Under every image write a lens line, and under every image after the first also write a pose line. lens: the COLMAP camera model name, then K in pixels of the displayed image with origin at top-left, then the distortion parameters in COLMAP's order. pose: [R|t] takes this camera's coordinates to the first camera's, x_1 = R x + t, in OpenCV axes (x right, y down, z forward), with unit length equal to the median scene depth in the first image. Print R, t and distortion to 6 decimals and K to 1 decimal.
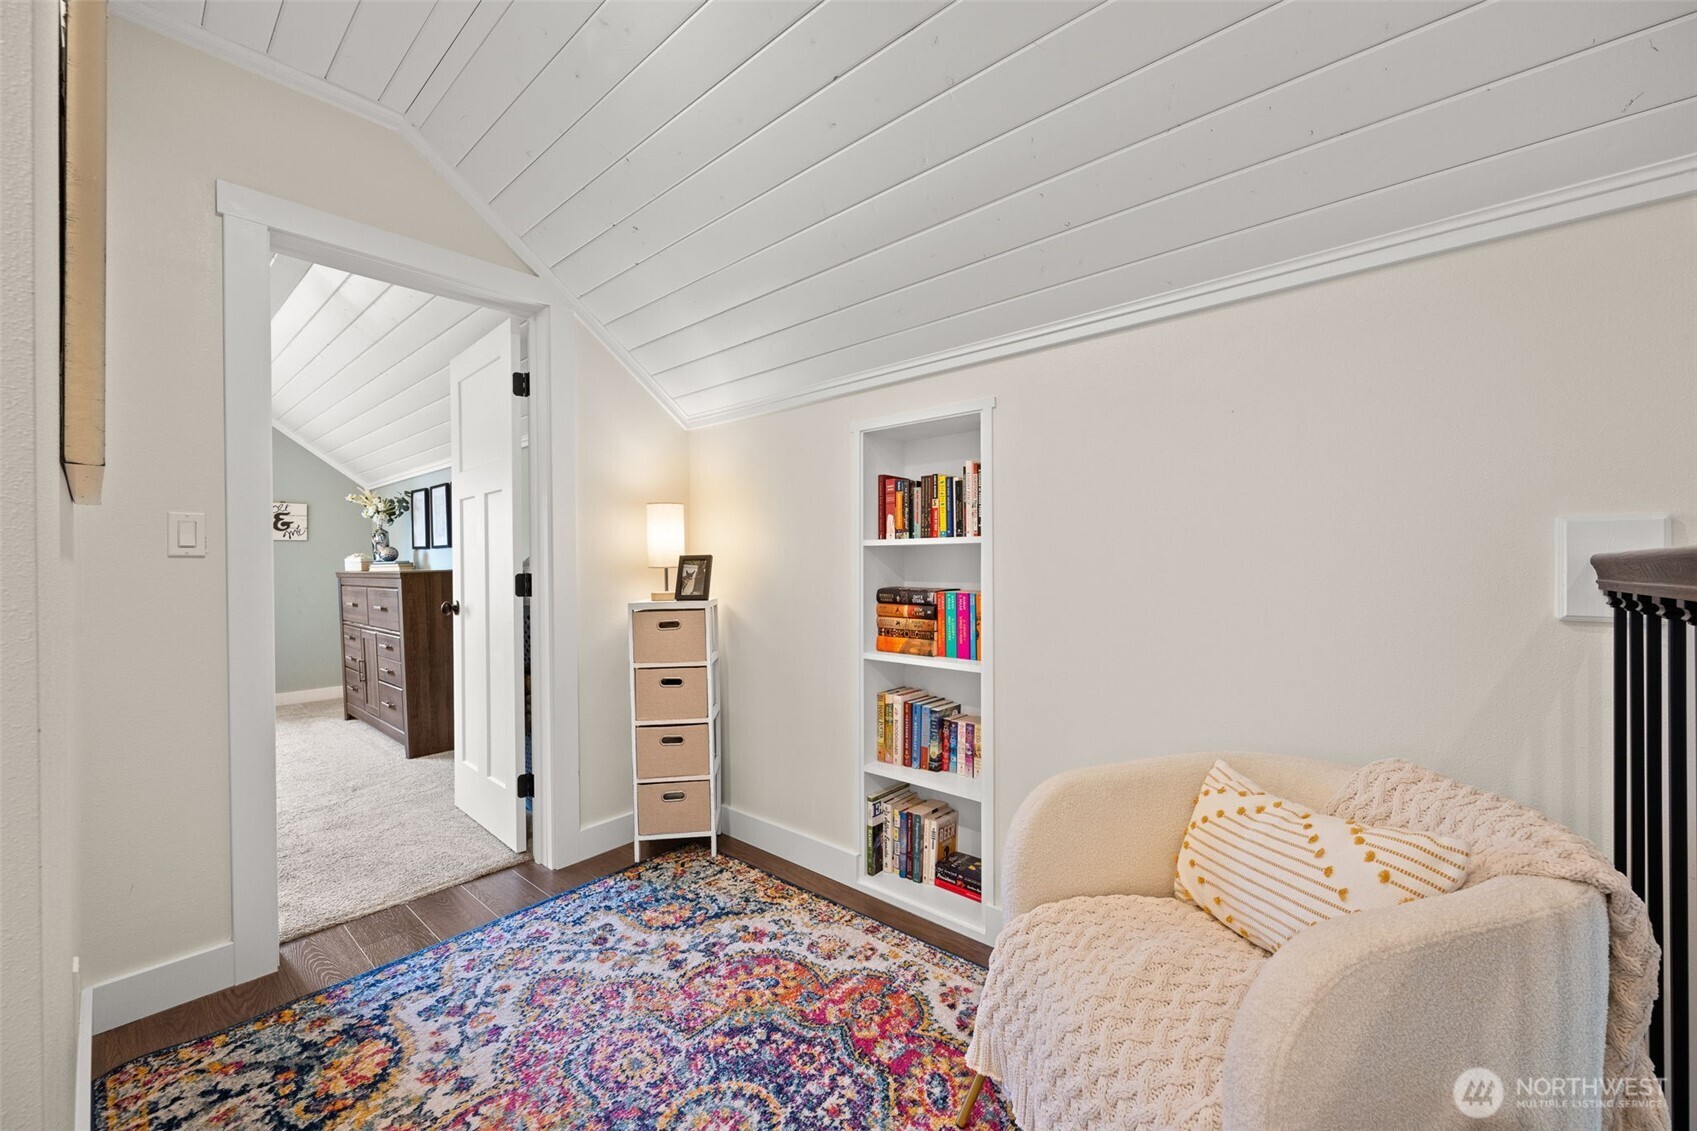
lens RADIAL K [[667.1, 0, 853.1], [0, 667.1, 565.1], [0, 0, 1]] dist [-0.003118, -0.000332]
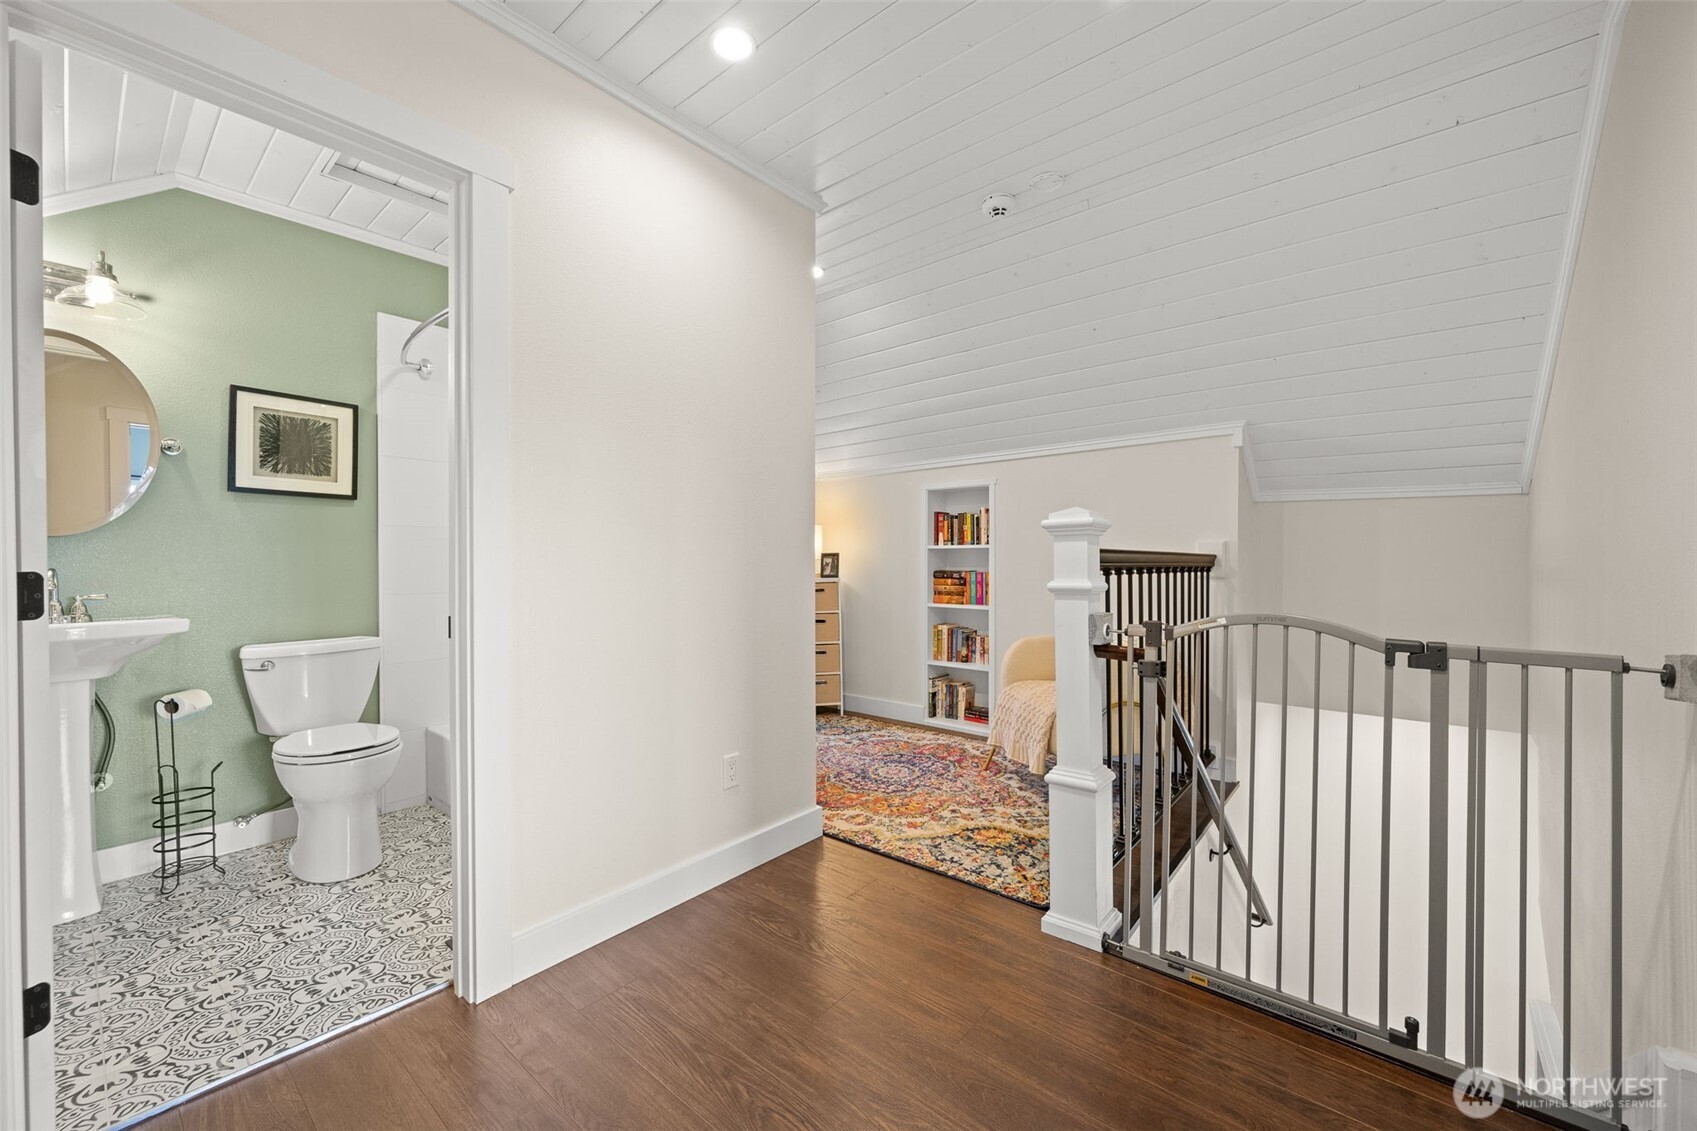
lens RADIAL K [[667.1, 0, 850.2], [0, 667.1, 567.3], [0, 0, 1]] dist [-0.003118, -0.000332]
pose [[0.999870, 0.002301, 0.015959, -0.247361], [-0.002432, 0.999963, 0.008216, 0.010444], [-0.015939, -0.008253, 0.999839, -0.969149]]
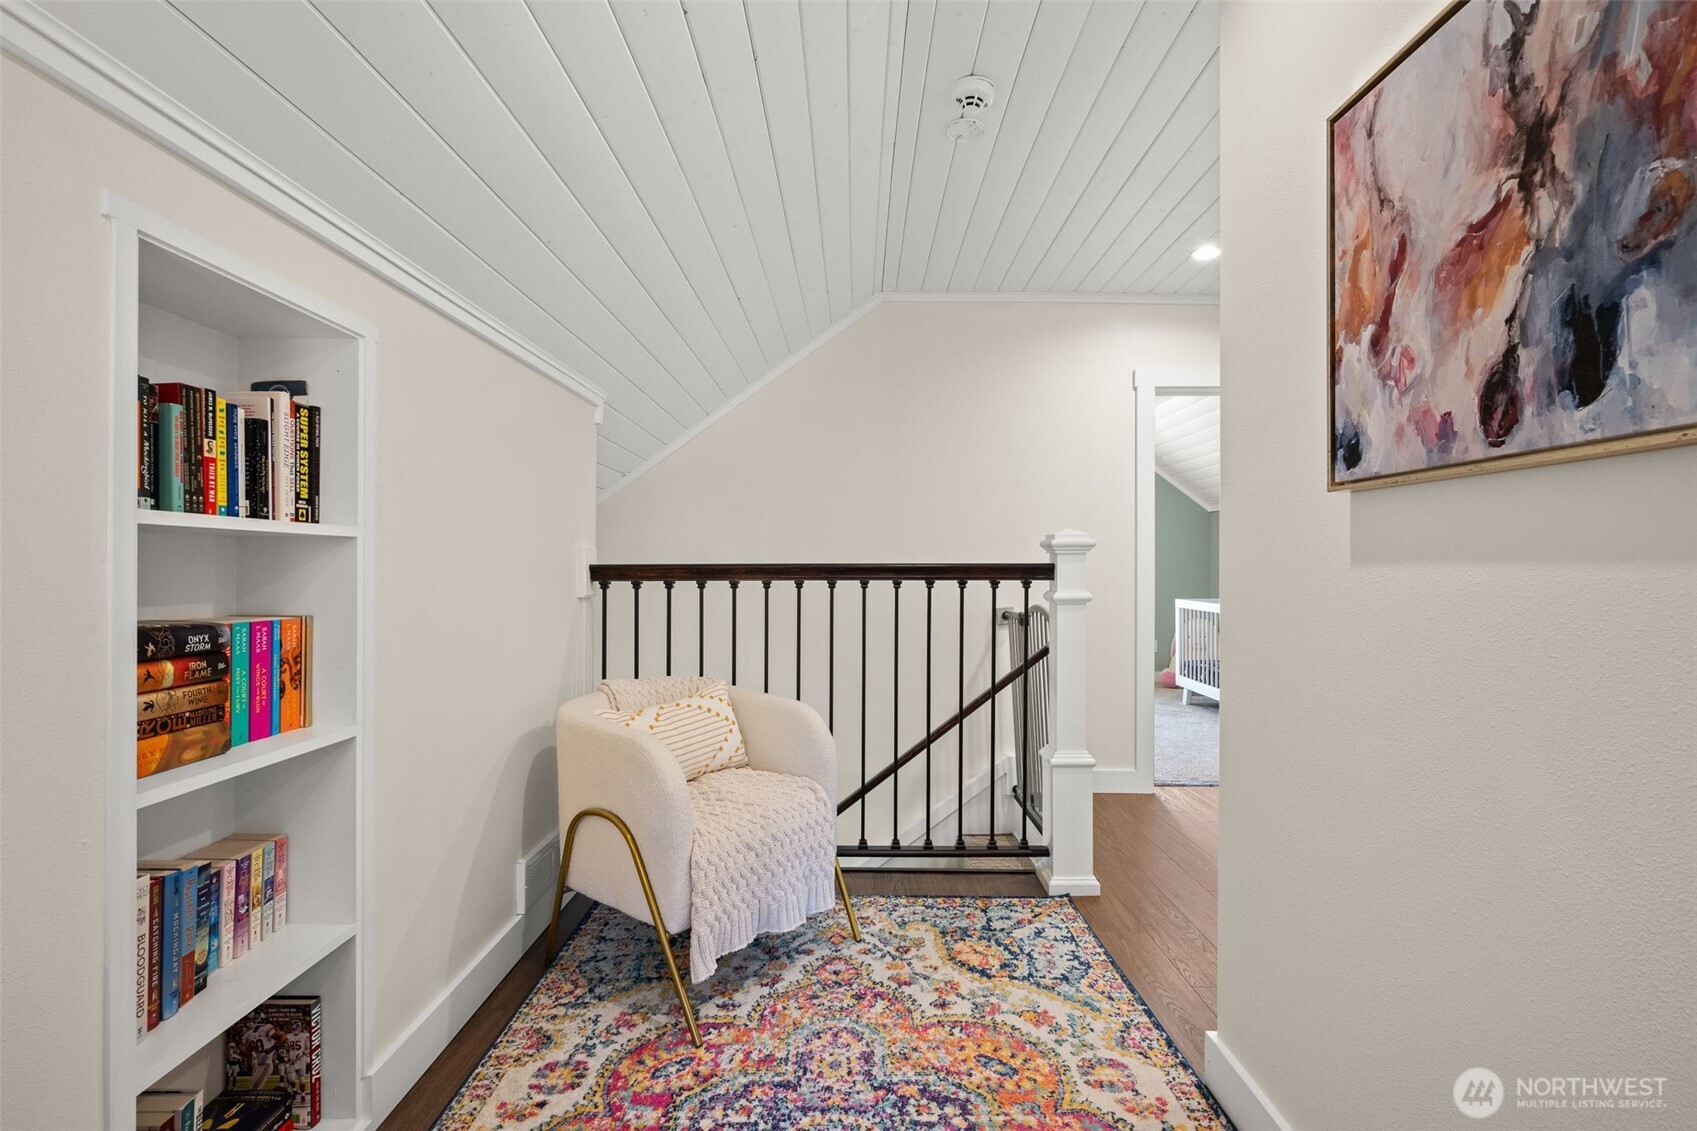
lens RADIAL K [[761.2, 0, 852.7], [0, 761.2, 564.3], [0, 0, 1]] dist [0.004931, 0.000054]
pose [[-0.659532, 0.004165, 0.751665, -0.618637], [-0.001077, 0.999978, -0.006485, -0.002384], [-0.751675, -0.005086, -0.659514, 1.006027]]
